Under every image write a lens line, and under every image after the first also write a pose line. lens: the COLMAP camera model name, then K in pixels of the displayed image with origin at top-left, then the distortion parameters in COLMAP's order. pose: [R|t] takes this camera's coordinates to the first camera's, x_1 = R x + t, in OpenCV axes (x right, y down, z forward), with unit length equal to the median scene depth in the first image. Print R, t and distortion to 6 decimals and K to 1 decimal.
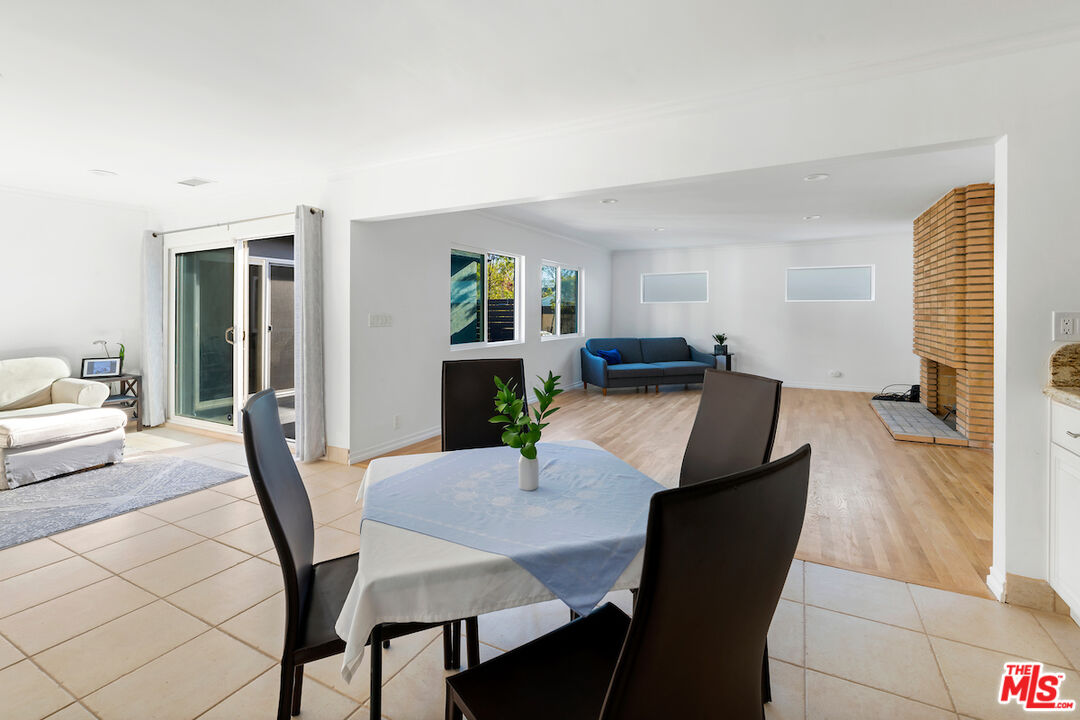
lens RADIAL K [[474.5, 0, 554.7], [0, 474.5, 311.7], [0, 0, 1]] dist [-0.001582, -0.000330]
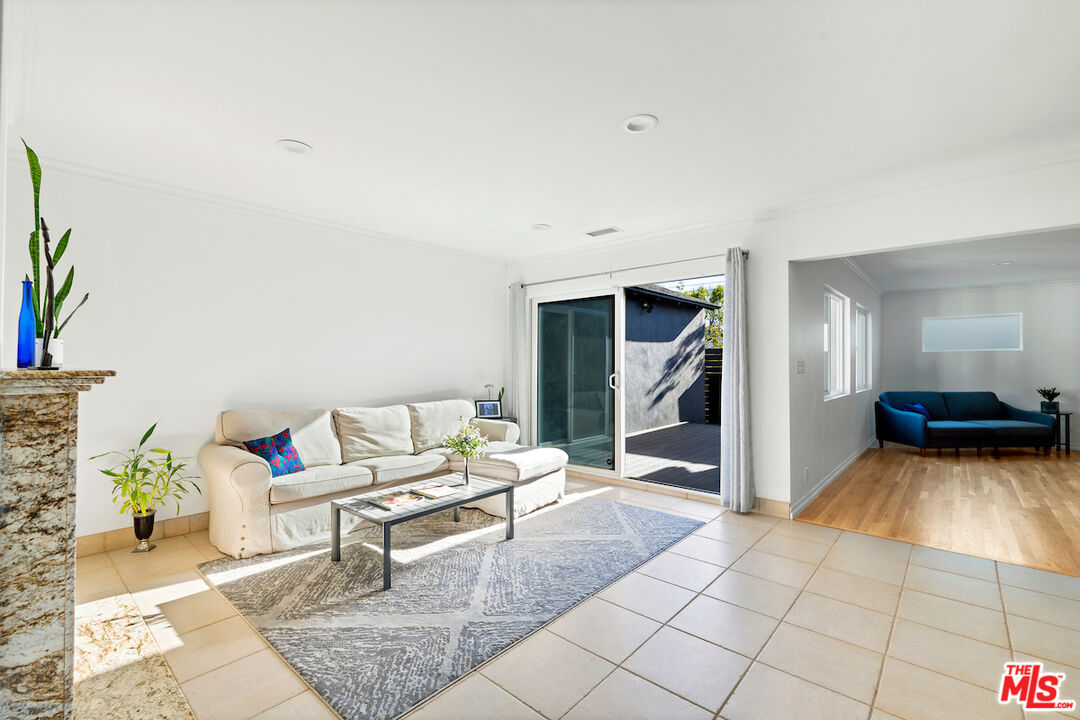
lens RADIAL K [[479.3, 0, 543.5], [0, 479.3, 355.1], [0, 0, 1]] dist [-0.001289, -0.000410]
pose [[0.970751, -0.000279, -0.240088, -0.531402], [-0.003978, 0.999843, -0.017245, 0.011416], [0.240055, 0.017696, 0.970598, -0.034278]]
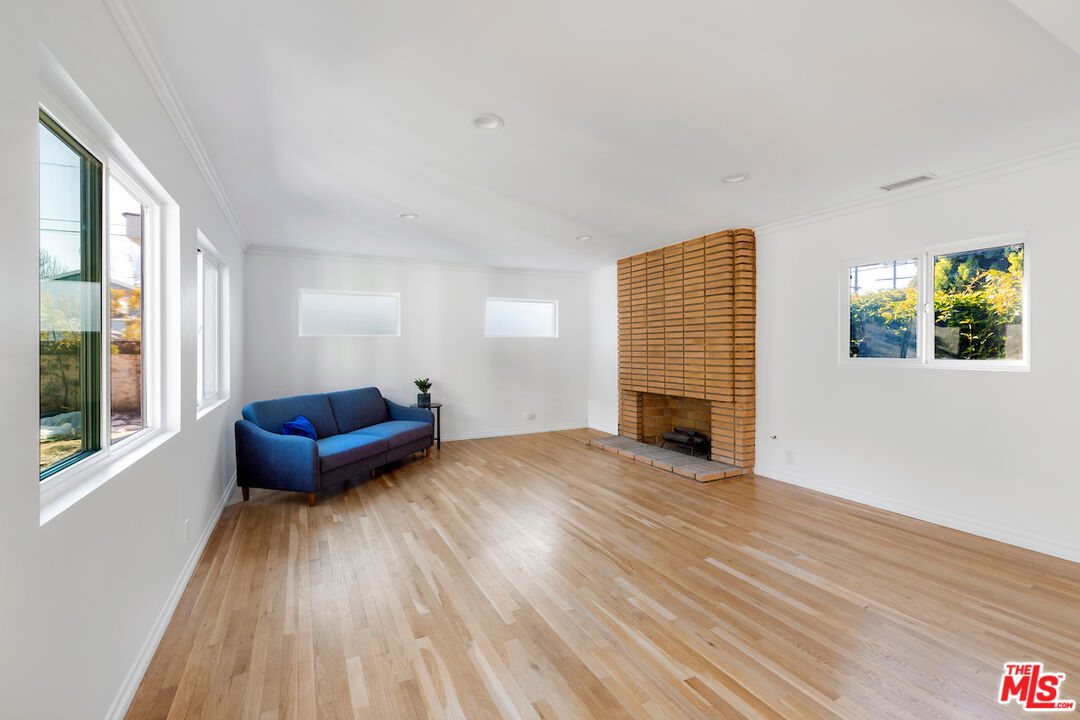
lens RADIAL K [[489.4, 0, 545.7], [0, 489.4, 352.7], [0, 0, 1]] dist [0.000606, -0.000176]
pose [[0.596374, -0.007495, 0.802672, -0.263307], [0.004746, 0.999972, 0.005811, 0.002730], [-0.802693, 0.000343, 0.596393, 0.681346]]
